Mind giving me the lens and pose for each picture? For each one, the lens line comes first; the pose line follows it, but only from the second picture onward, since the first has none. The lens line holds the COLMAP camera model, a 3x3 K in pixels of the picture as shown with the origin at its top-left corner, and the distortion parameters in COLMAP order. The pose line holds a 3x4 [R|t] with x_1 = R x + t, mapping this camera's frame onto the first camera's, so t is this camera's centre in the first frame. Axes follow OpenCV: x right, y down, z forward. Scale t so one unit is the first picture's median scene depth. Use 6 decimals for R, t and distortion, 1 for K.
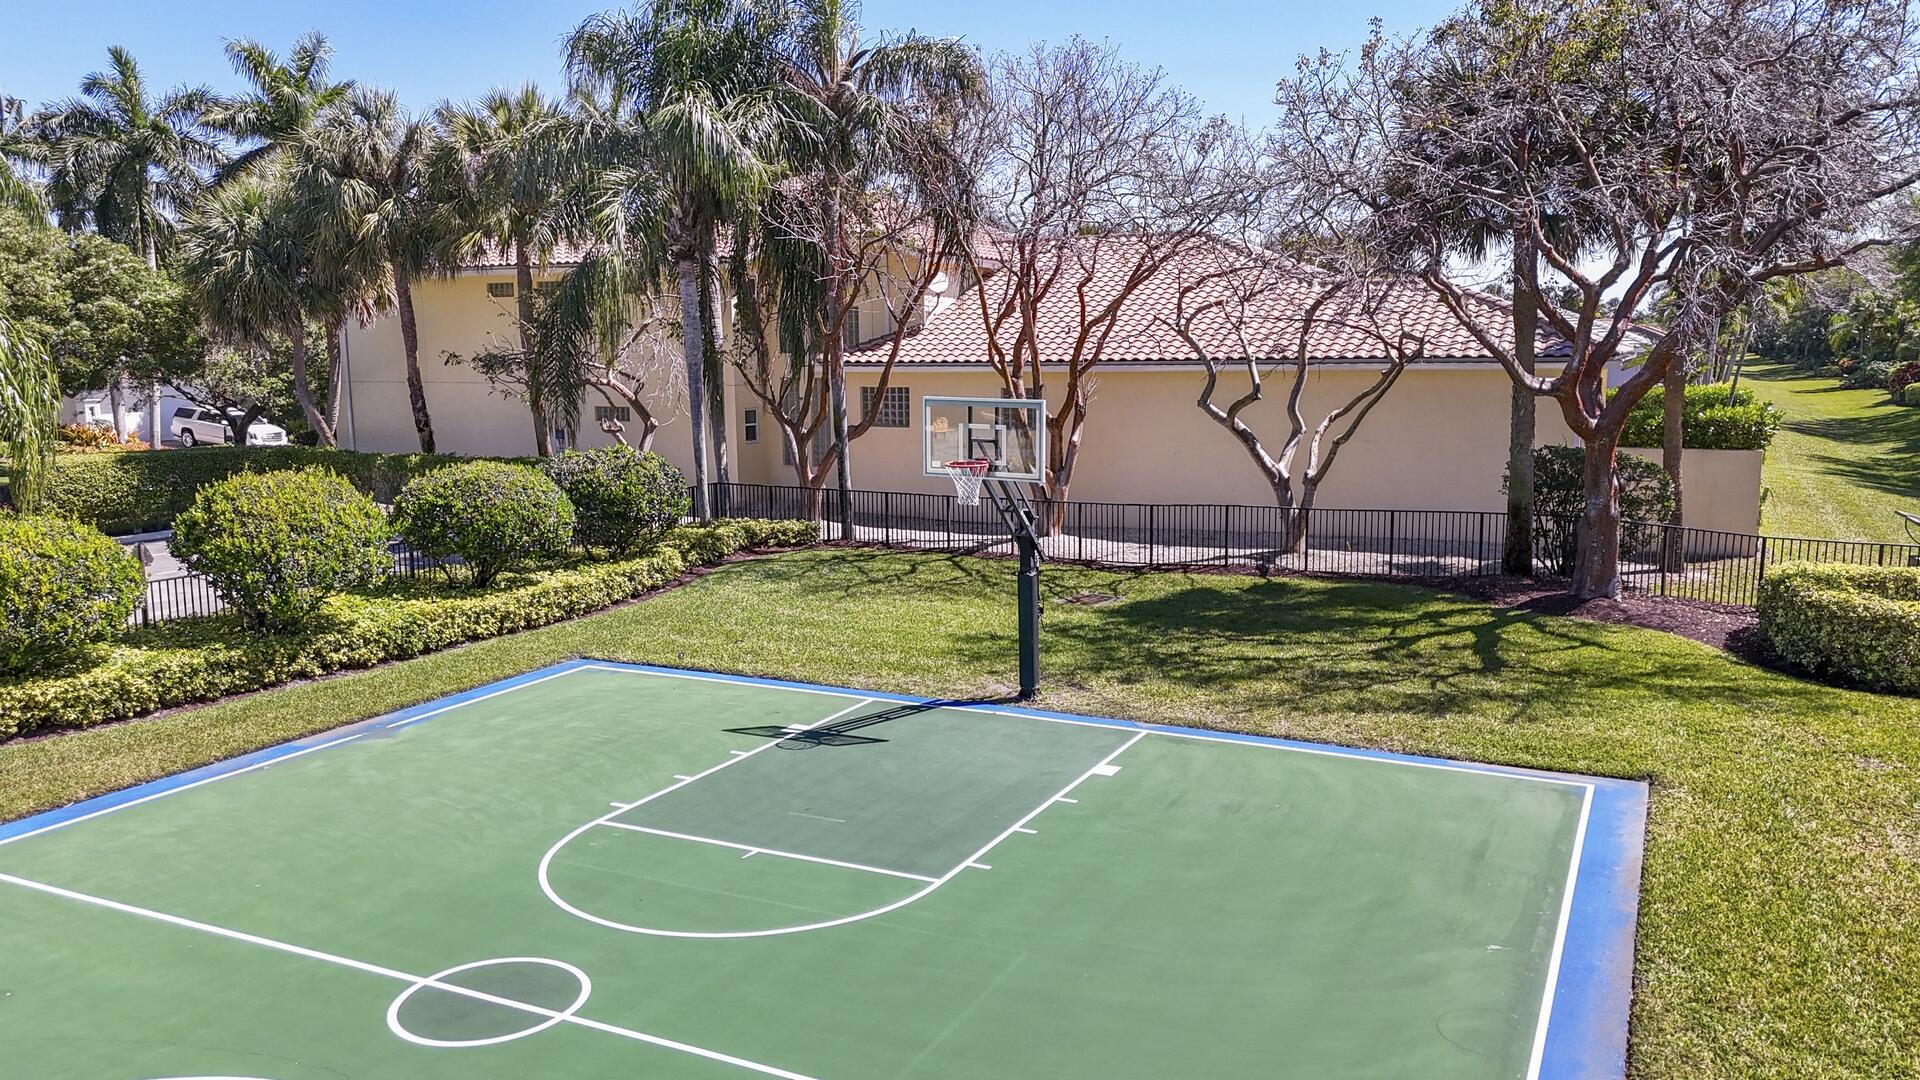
lens RADIAL K [[1402.3, 0, 959.3], [0, 1402.3, 540.8], [0, 0, 1]] dist [0.059622, -0.047868]
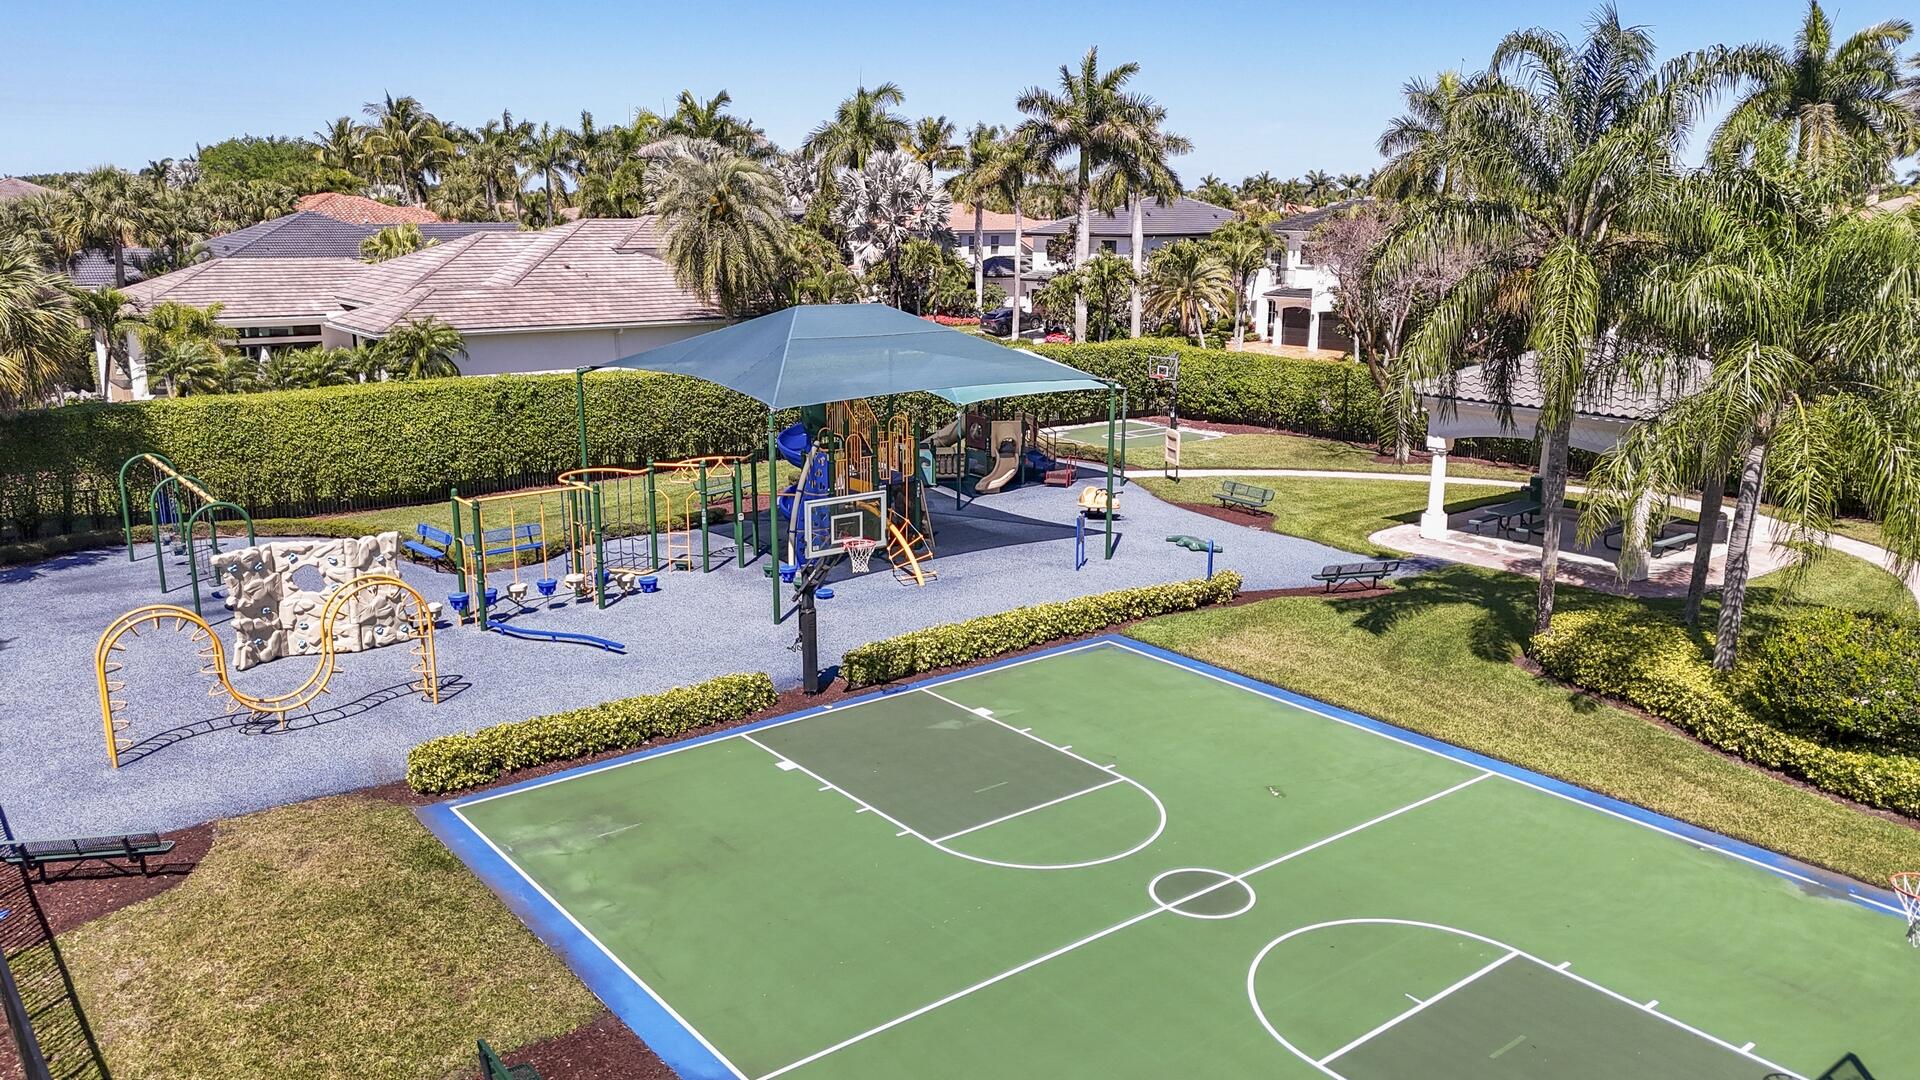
lens RADIAL K [[1402.3, 0, 960.2], [0, 1402.3, 533.7], [0, 0, 1]] dist [0.059622, -0.047868]
pose [[-0.407242, 0.221128, -0.886147, 0.790012], [-0.128708, 0.946670, 0.295381, -0.370787], [0.904206, 0.234346, -0.357063, 0.740798]]
